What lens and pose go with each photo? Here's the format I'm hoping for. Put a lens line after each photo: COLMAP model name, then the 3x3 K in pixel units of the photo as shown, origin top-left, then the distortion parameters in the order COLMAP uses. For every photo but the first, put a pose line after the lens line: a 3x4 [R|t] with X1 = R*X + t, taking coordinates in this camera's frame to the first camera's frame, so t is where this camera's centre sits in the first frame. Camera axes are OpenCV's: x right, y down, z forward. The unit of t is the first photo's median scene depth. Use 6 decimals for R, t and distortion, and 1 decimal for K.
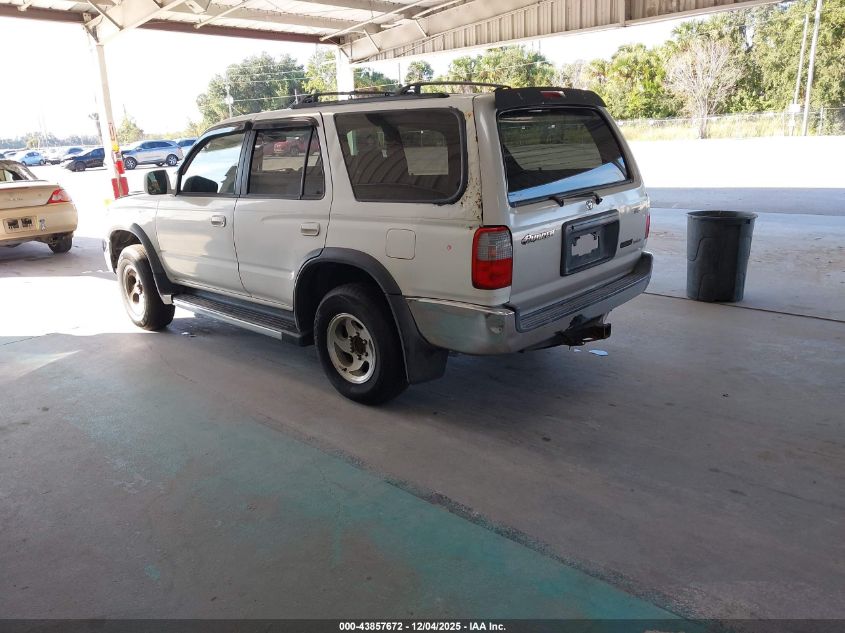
lens RADIAL K [[631.3, 0, 439.6], [0, 631.3, 313.1], [0, 0, 1]] dist [0.000300, -0.000500]
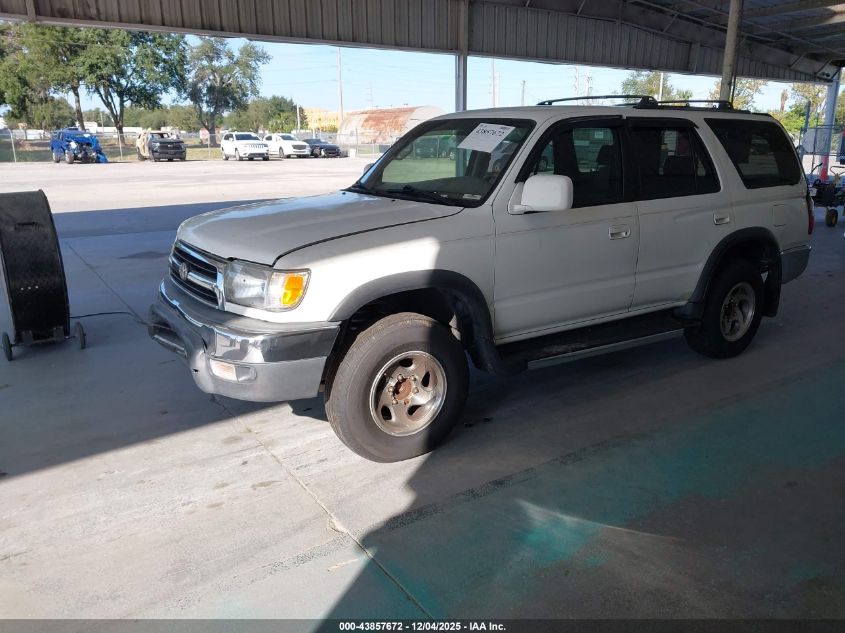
lens RADIAL K [[631.3, 0, 439.6], [0, 631.3, 313.1], [0, 0, 1]] dist [0.000300, -0.000500]
pose [[0.266354, -0.207910, 0.941185, -1.283472], [0.253840, 0.957120, 0.139594, -0.228639], [-0.929850, 0.201729, 0.307709, 1.033707]]
